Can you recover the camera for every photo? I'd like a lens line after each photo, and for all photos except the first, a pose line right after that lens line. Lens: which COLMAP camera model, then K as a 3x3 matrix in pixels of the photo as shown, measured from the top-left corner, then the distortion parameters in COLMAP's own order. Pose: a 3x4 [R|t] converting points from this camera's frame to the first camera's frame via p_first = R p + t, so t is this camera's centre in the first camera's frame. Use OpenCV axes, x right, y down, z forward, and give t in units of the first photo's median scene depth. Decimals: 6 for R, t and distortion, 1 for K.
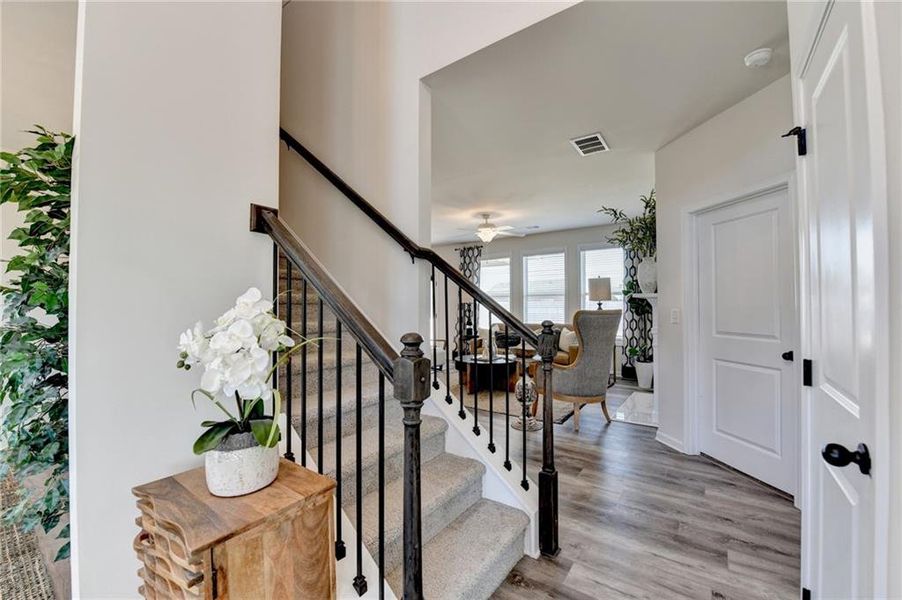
lens RADIAL K [[365.9, 0, 446.6], [0, 365.9, 308.9], [0, 0, 1]] dist [-0.008804, -0.004455]
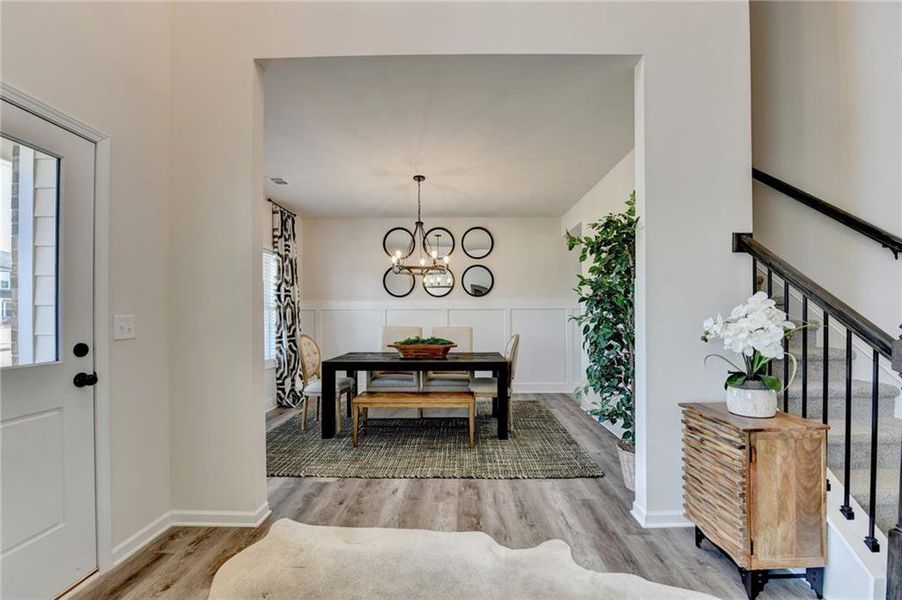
lens RADIAL K [[387.2, 0, 452.1], [0, 387.2, 311.5], [0, 0, 1]] dist [-0.013324, -0.000342]
pose [[0.602297, 0.000998, -0.798272, -0.002490], [-0.007241, 0.999965, -0.004213, 0.047534], [0.798239, 0.008318, 0.602283, -1.112439]]
